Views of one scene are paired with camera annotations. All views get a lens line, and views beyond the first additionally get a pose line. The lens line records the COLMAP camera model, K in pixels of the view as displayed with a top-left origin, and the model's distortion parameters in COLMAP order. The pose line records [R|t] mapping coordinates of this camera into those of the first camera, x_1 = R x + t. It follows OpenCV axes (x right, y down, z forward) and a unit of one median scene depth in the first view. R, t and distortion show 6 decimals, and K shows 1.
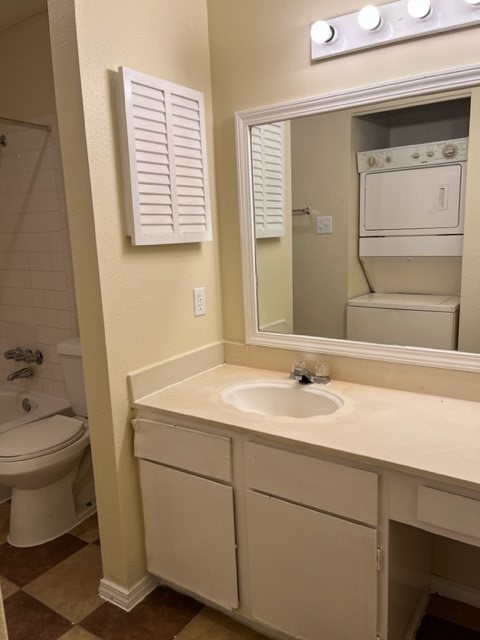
lens RADIAL K [[494.6, 0, 243.6], [0, 494.6, 317.9], [0, 0, 1]] dist [0.044994, -0.071004]
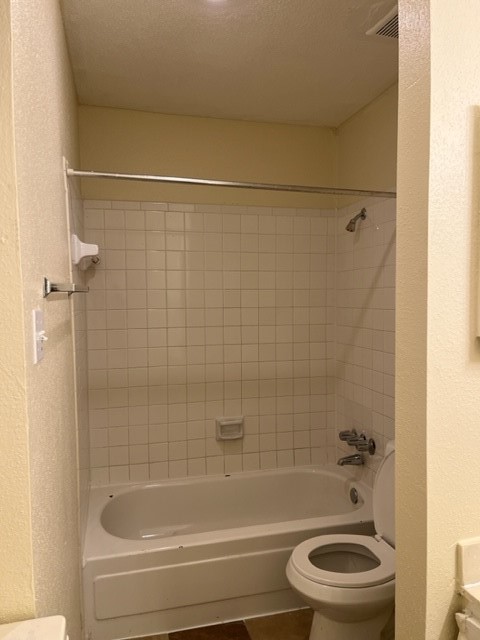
lens RADIAL K [[494.6, 0, 241.8], [0, 494.6, 321.9], [0, 0, 1]] dist [0.044994, -0.071004]
pose [[0.753854, 0.062261, -0.654086, -0.018753], [-0.138354, 0.988222, -0.065391, -0.051630], [0.642311, 0.139790, 0.753589, 0.149385]]
